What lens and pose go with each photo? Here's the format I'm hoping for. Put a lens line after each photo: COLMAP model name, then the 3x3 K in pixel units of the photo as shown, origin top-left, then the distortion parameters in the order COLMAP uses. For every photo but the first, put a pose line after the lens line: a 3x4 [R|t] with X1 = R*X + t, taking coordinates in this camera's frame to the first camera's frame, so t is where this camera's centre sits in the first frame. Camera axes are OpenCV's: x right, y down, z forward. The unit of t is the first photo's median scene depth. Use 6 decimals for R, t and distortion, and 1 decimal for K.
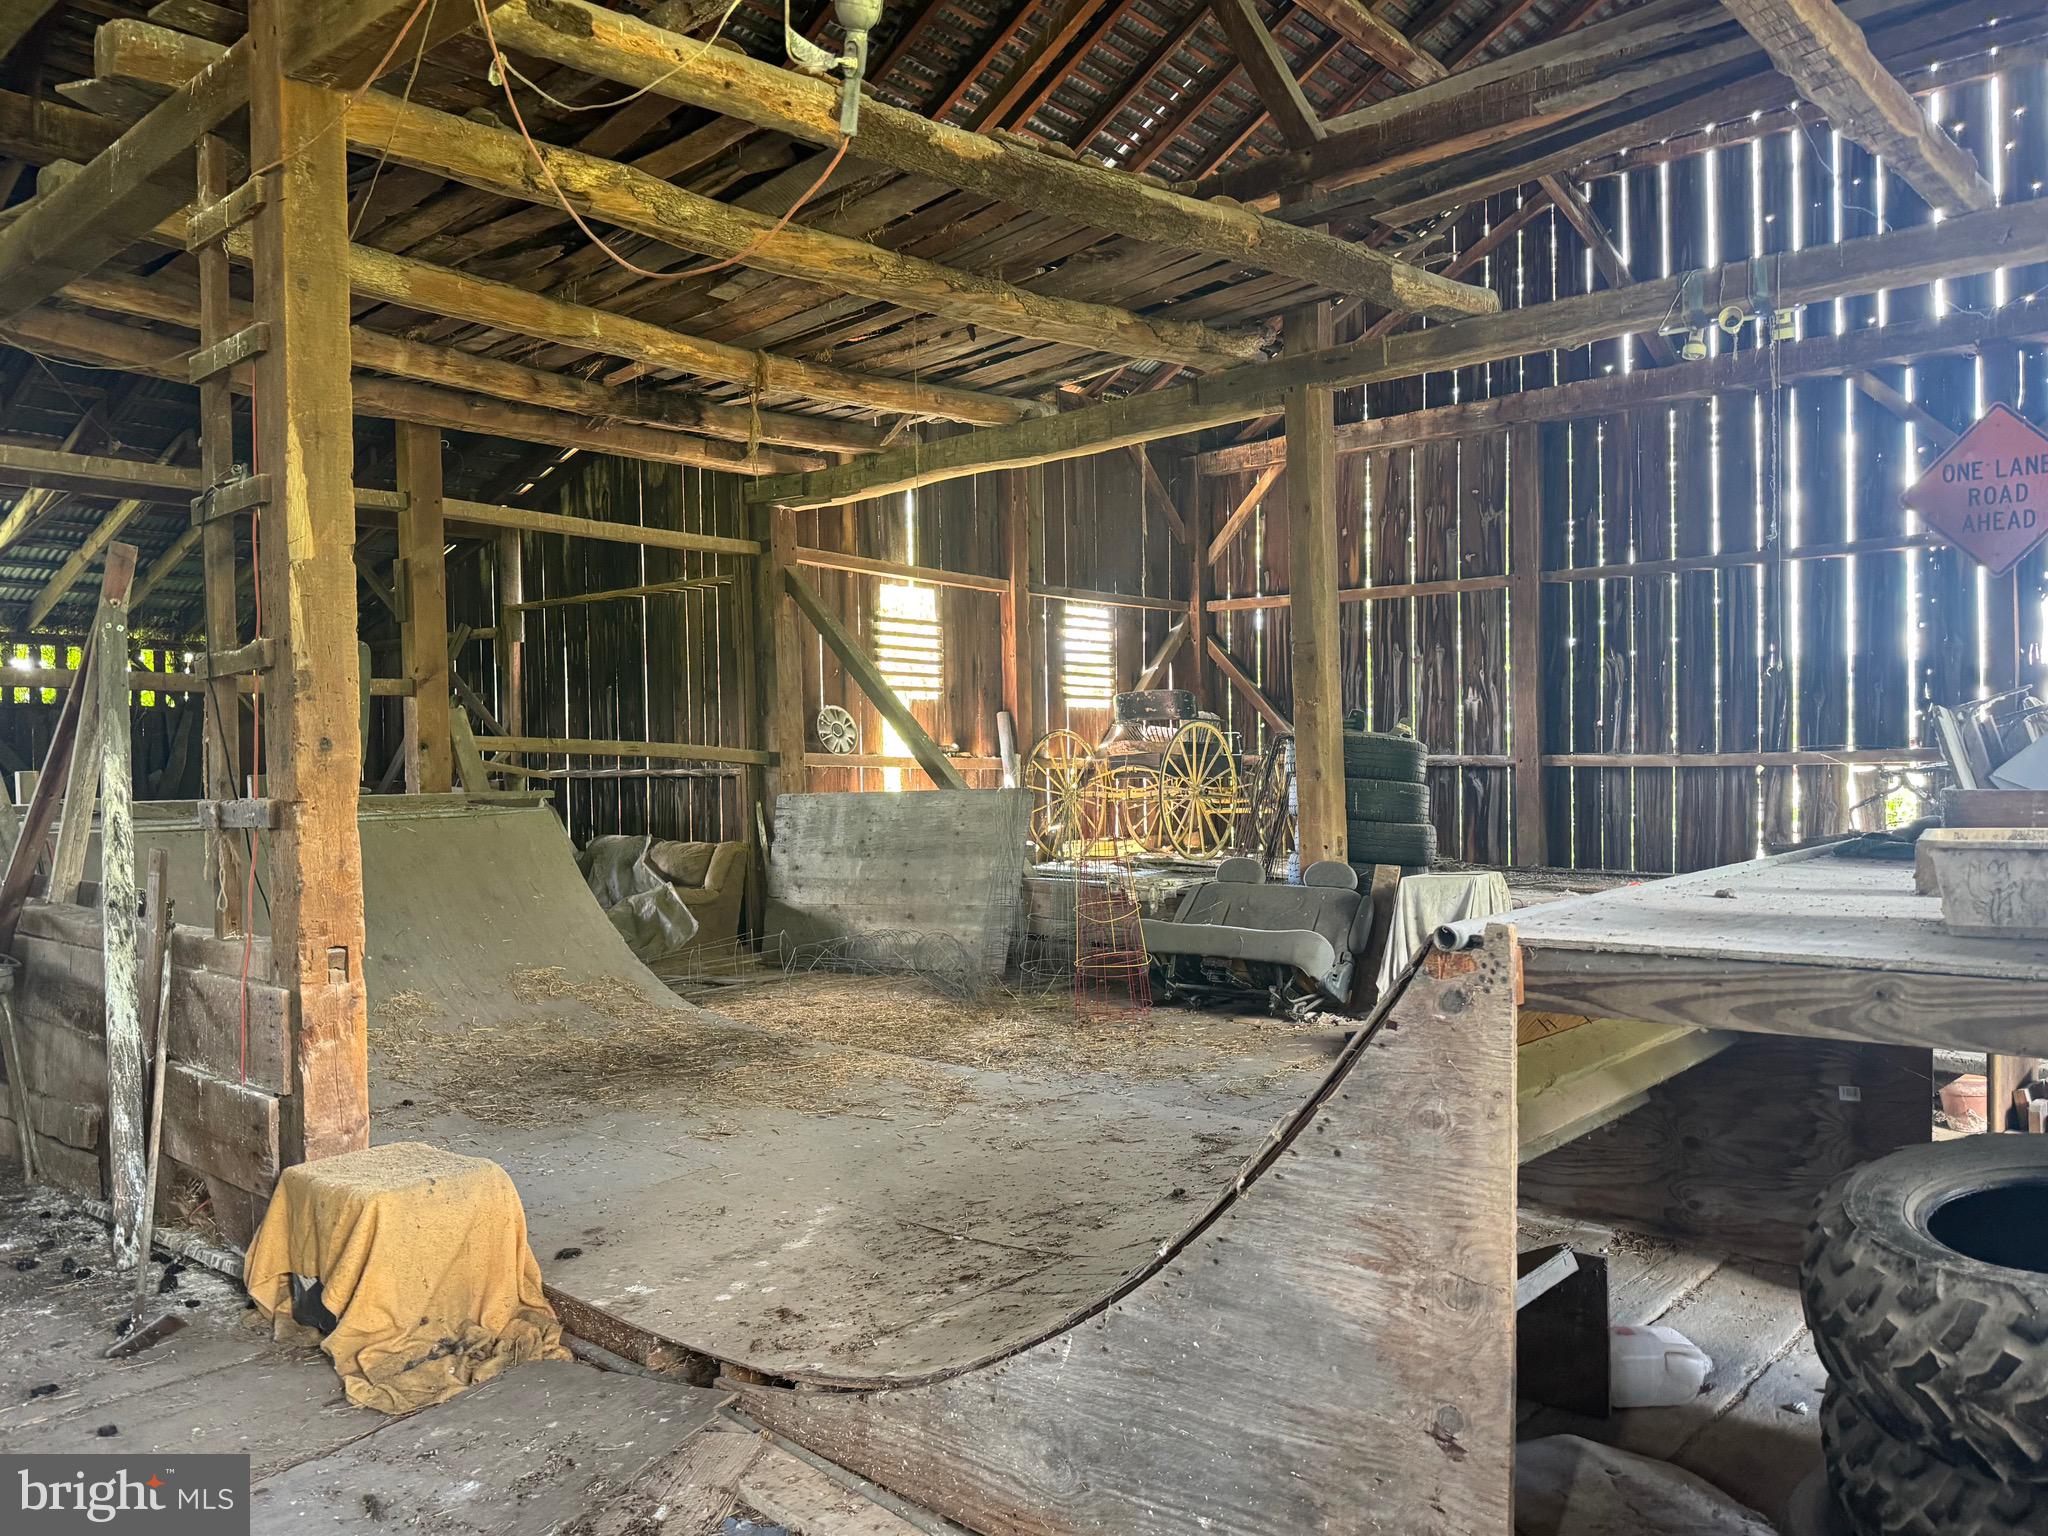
lens RADIAL K [[1528.7, 0, 1025.8], [0, 1528.7, 772.7], [0, 0, 1]] dist [-0.007279, -0.001321]
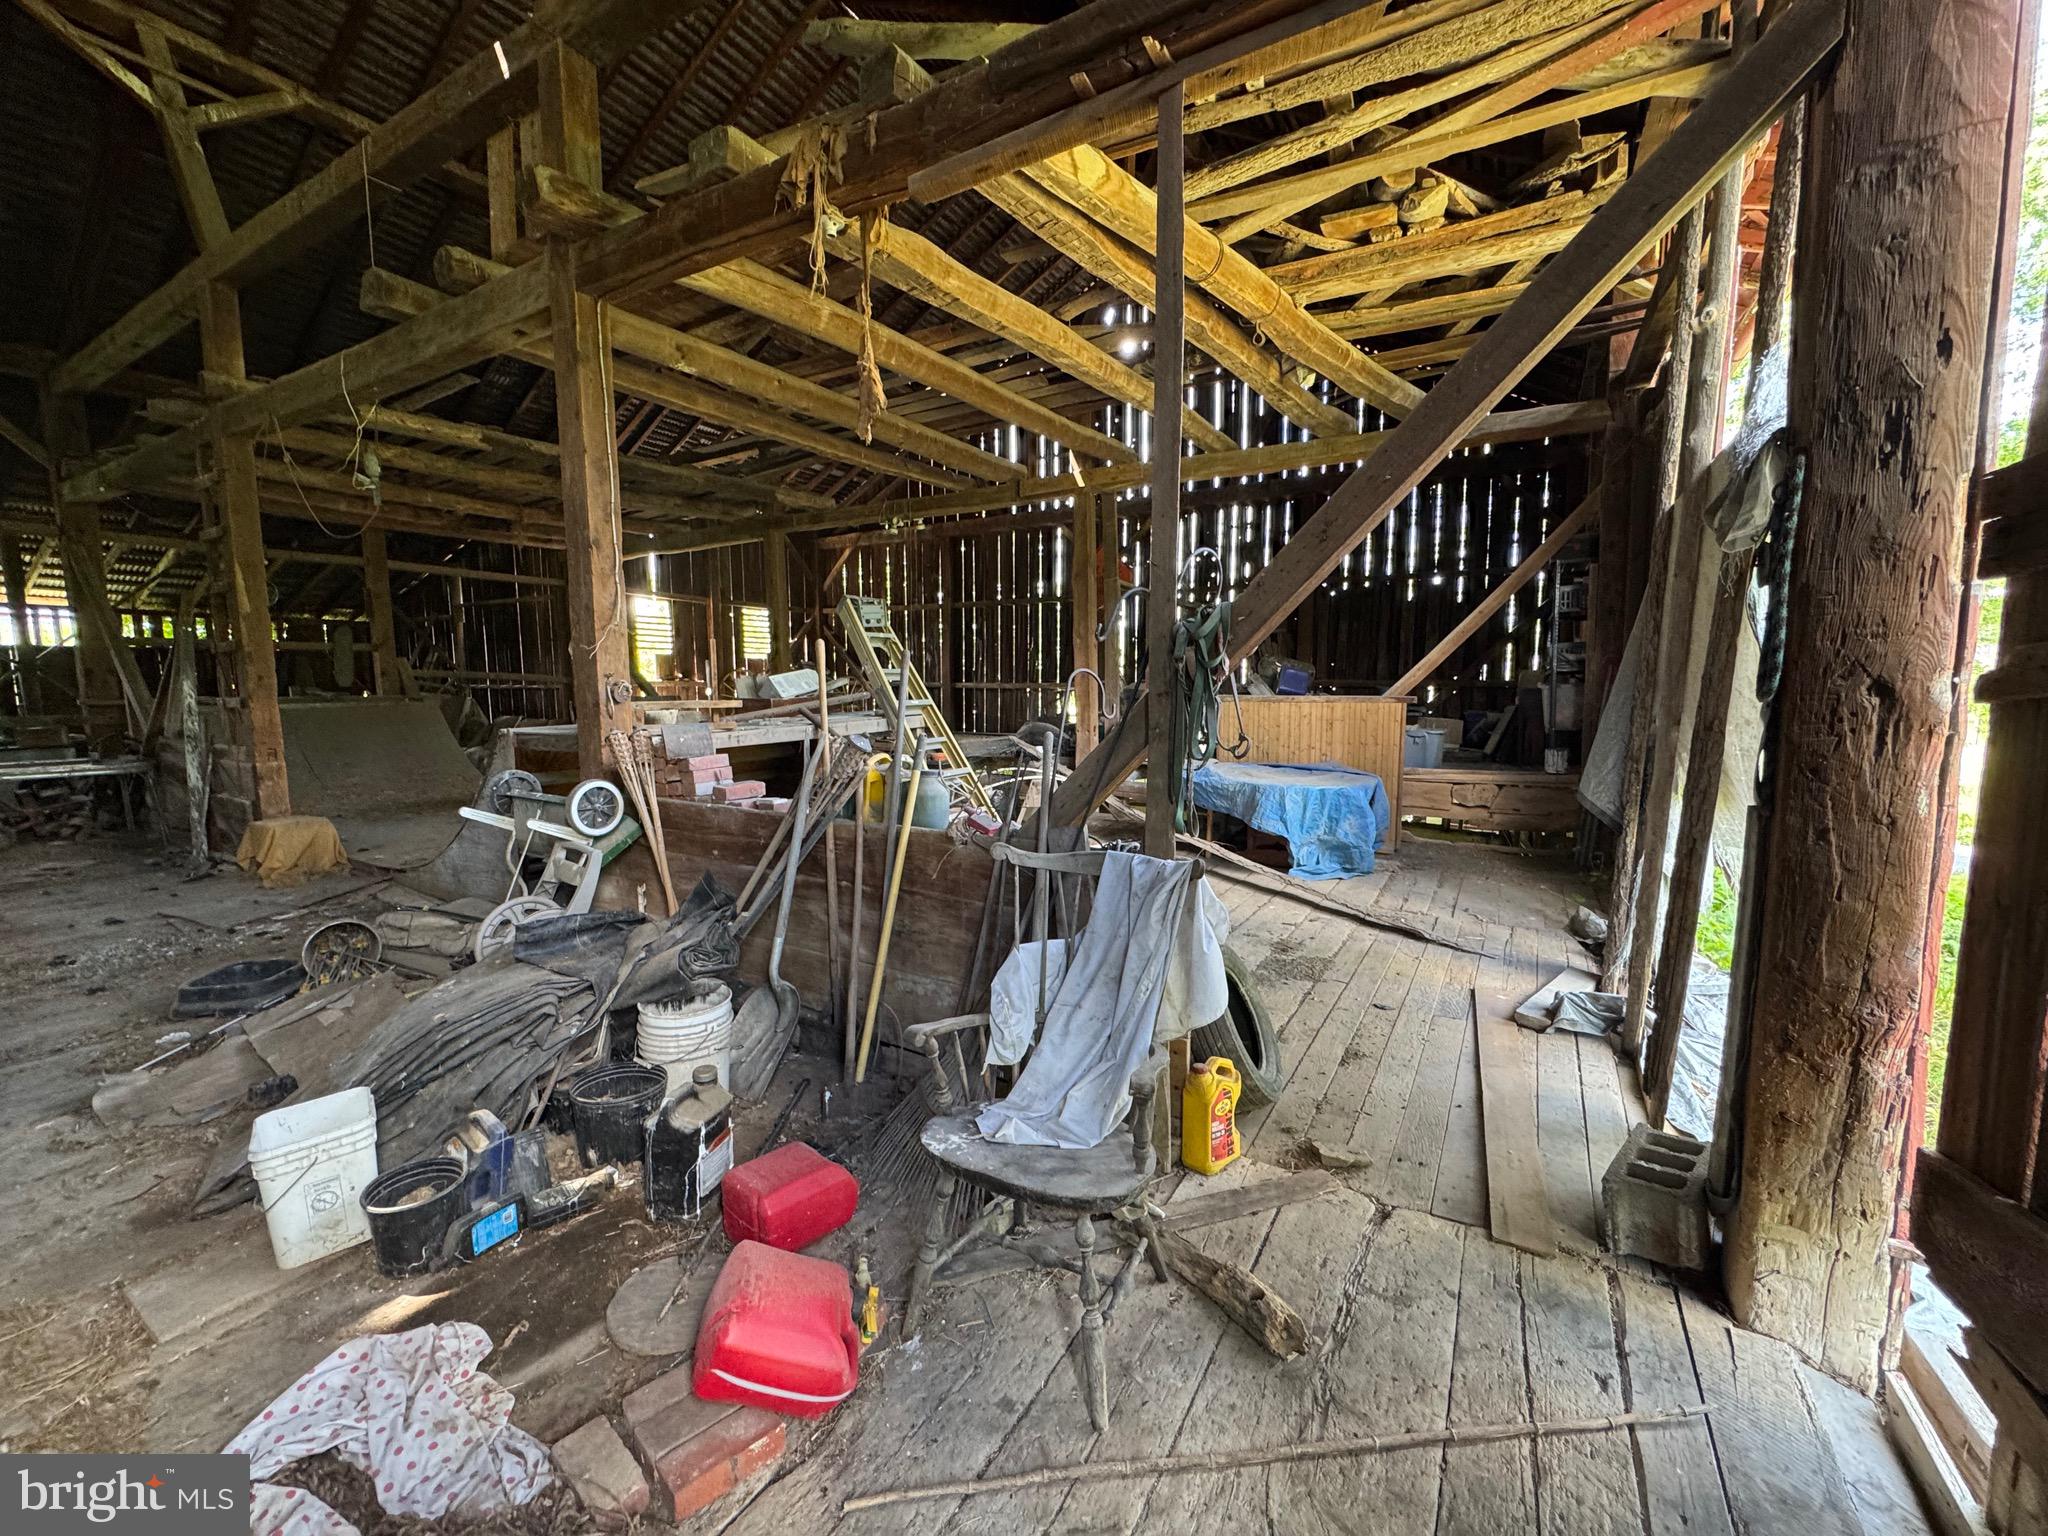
lens RADIAL K [[831.3, 0, 1021.3], [0, 831.3, 767.2], [0, 0, 1]] dist [0.000183, 0.000154]
pose [[0.983393, -0.007471, 0.181333, 0.351864], [-0.010065, 0.995369, 0.095597, -0.008938], [-0.181208, -0.095835, 0.978764, -0.427365]]
